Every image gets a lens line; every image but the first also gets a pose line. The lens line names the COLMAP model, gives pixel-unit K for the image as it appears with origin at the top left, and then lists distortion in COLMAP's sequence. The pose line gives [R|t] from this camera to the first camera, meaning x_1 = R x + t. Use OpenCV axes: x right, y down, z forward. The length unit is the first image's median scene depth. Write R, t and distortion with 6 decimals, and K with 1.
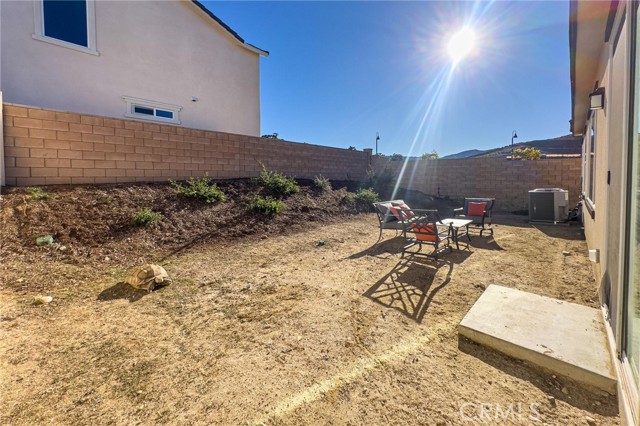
lens RADIAL K [[256.4, 0, 317.4], [0, 256.4, 180.1], [0, 0, 1]] dist [-0.001835, -0.000156]
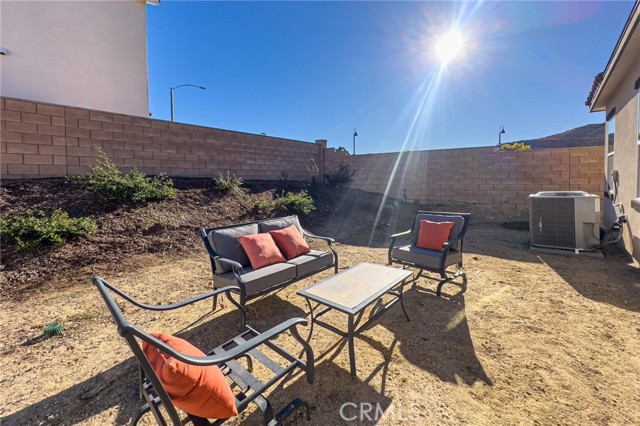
lens RADIAL K [[256.4, 0, 317.4], [0, 256.4, 180.1], [0, 0, 1]] dist [-0.001835, -0.000156]
pose [[0.999467, -0.005489, 0.032180, 0.235459], [0.005590, 0.999980, -0.003041, 0.004568], [-0.032163, 0.003220, 0.999477, 0.315908]]
